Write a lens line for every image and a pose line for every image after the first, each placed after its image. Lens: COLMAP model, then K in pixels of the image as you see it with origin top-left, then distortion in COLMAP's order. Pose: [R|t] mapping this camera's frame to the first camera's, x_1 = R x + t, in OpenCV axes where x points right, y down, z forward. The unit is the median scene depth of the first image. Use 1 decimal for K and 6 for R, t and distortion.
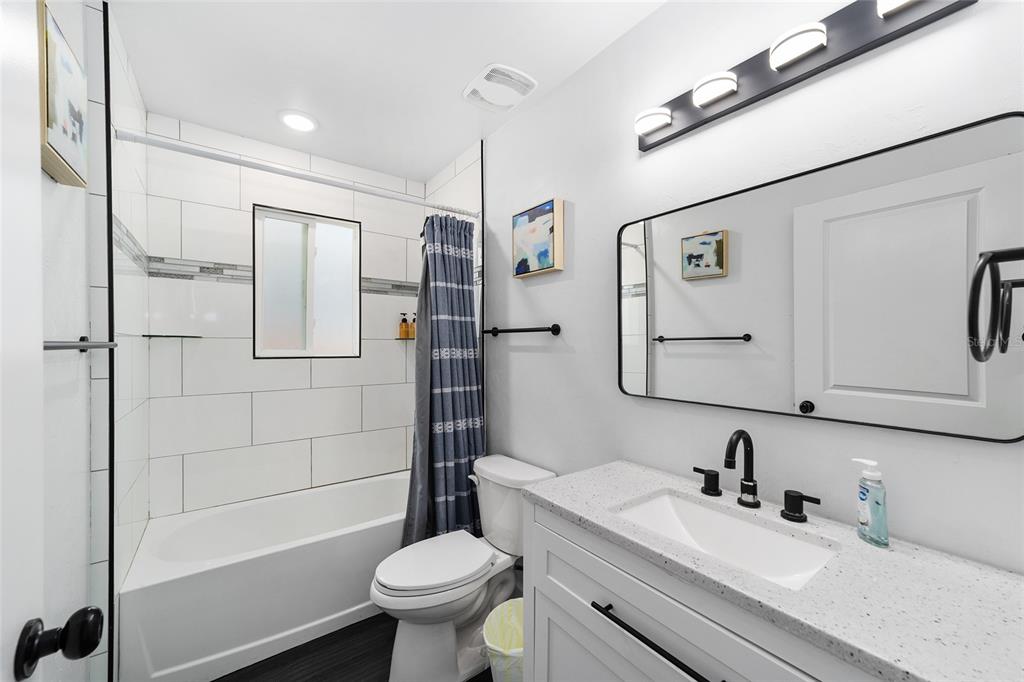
lens RADIAL K [[397.9, 0, 513.2], [0, 397.9, 345.1], [0, 0, 1]] dist [-0.018143, 0.010475]
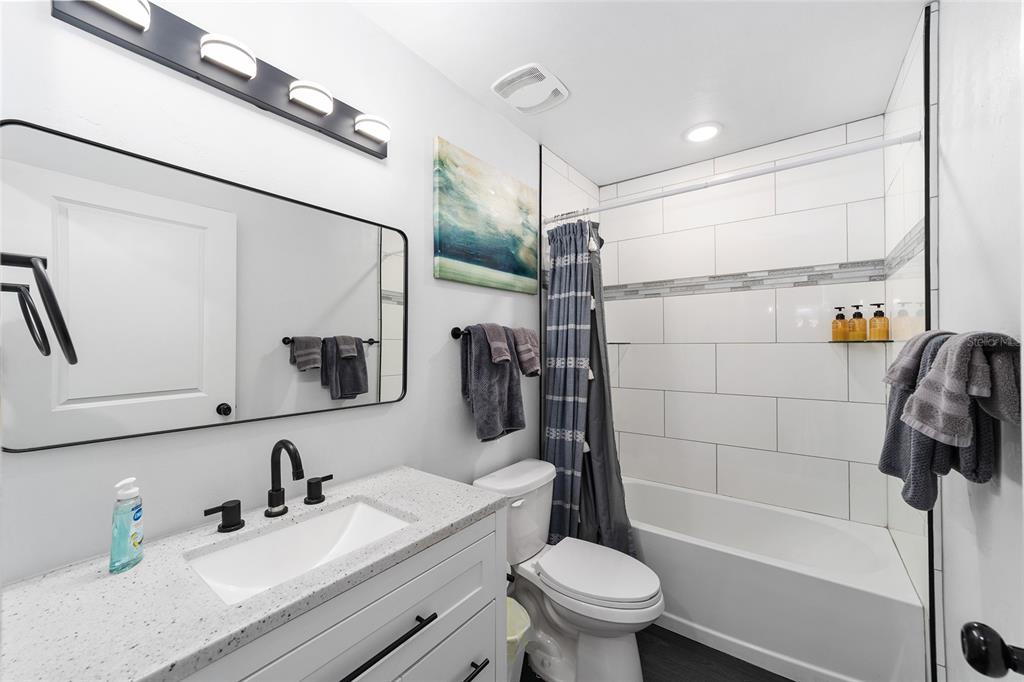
lens RADIAL K [[397.9, 0, 513.2], [0, 397.9, 345.1], [0, 0, 1]] dist [-0.018143, 0.010475]
pose [[-0.295538, 0.006535, 0.955309, -0.539067], [0.014962, 0.999886, -0.002212, -0.007546], [-0.955214, 0.013639, -0.295602, 0.740660]]
